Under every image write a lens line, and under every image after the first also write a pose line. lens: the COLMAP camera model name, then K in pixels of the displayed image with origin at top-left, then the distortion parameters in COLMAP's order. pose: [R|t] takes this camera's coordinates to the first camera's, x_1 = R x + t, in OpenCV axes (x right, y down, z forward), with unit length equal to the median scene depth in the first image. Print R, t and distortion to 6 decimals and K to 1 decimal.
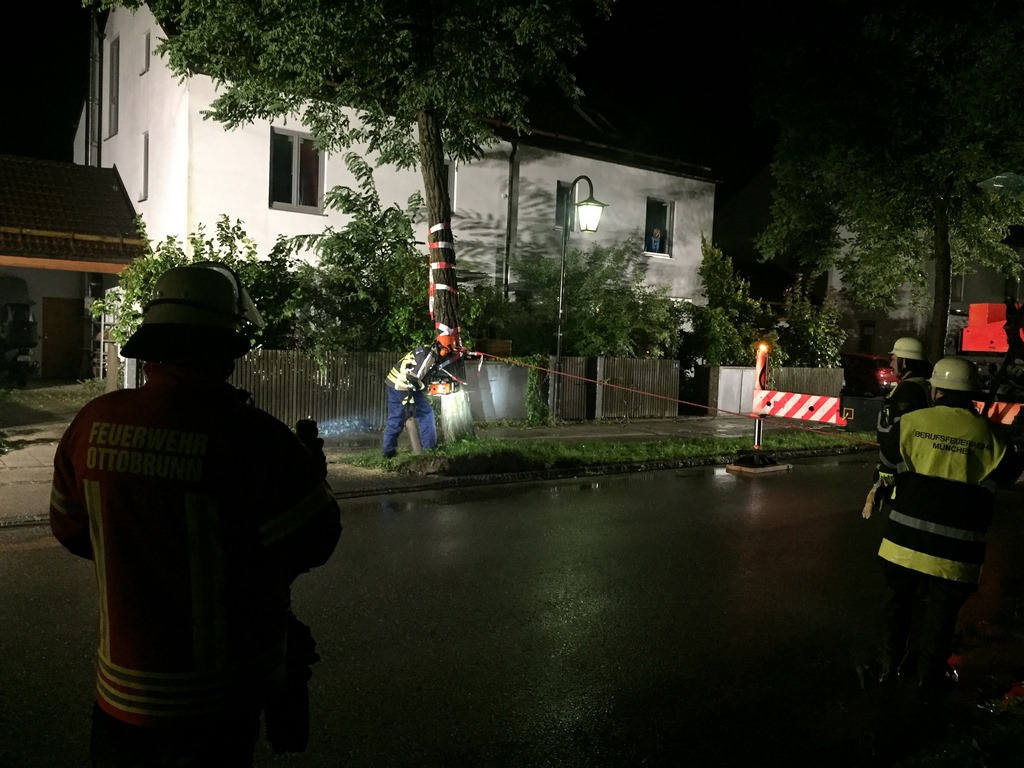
lens RADIAL K [[868.6, 0, 509.5], [0, 868.6, 380.3], [0, 0, 1]] dist [0.082306, -0.120073]
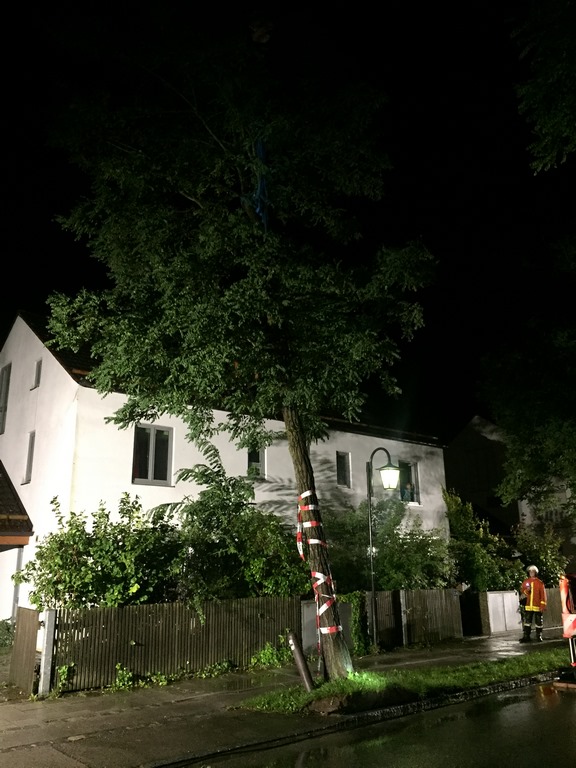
lens RADIAL K [[651.4, 0, 288.0], [0, 651.4, 384.0], [0, 0, 1]] dist [0.082306, -0.120073]
pose [[0.996189, -0.037183, 0.078903, -0.126835], [0.060477, 0.946291, -0.317610, -0.018273], [-0.062855, 0.321172, 0.944933, 0.036317]]
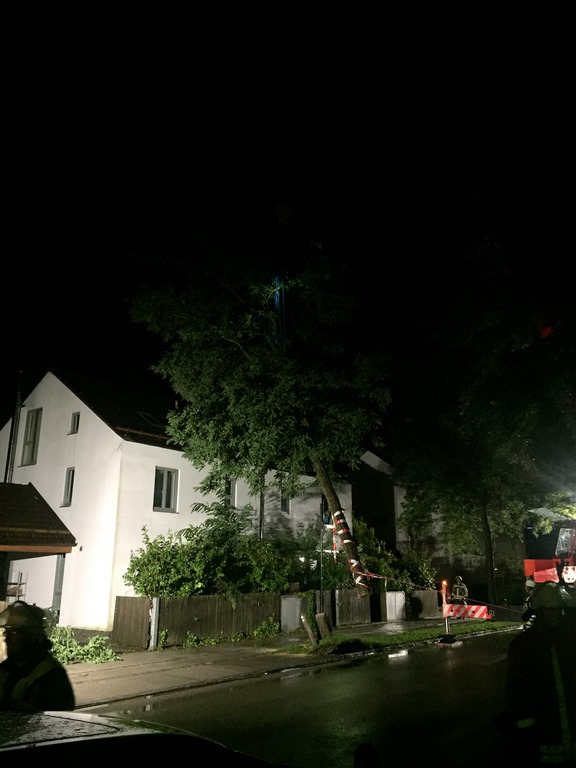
lens RADIAL K [[651.4, 0, 288.0], [0, 651.4, 384.0], [0, 0, 1]] dist [0.082306, -0.120073]
pose [[0.962575, 0.036498, 0.268545, -0.408371], [0.050966, 0.948832, -0.311640, -0.013258], [-0.266179, 0.313664, 0.911462, -0.400469]]
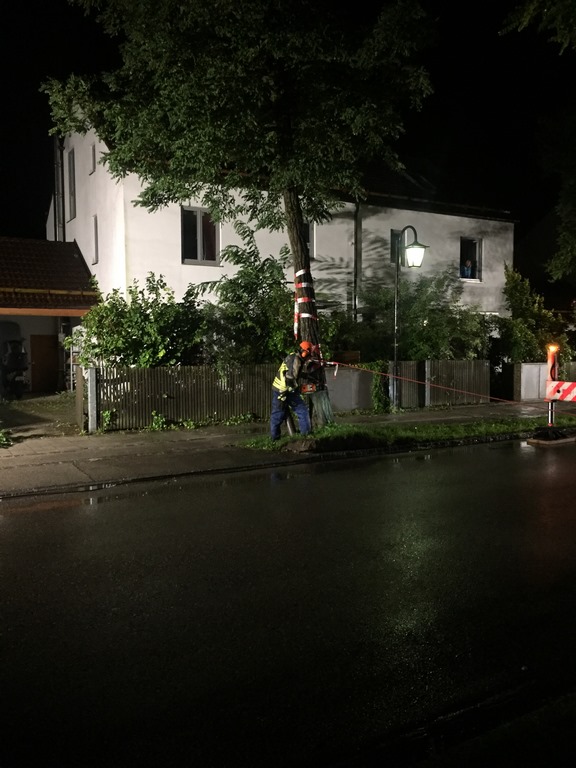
lens RADIAL K [[649.1, 0, 291.9], [0, 649.1, 381.3], [0, 0, 1]] dist [0.059394, -0.006723]
pose [[0.993195, -0.039701, -0.109484, 0.006123], [0.039911, 0.999203, -0.000271, -0.002773], [0.109408, -0.004100, 0.993989, -0.014737]]
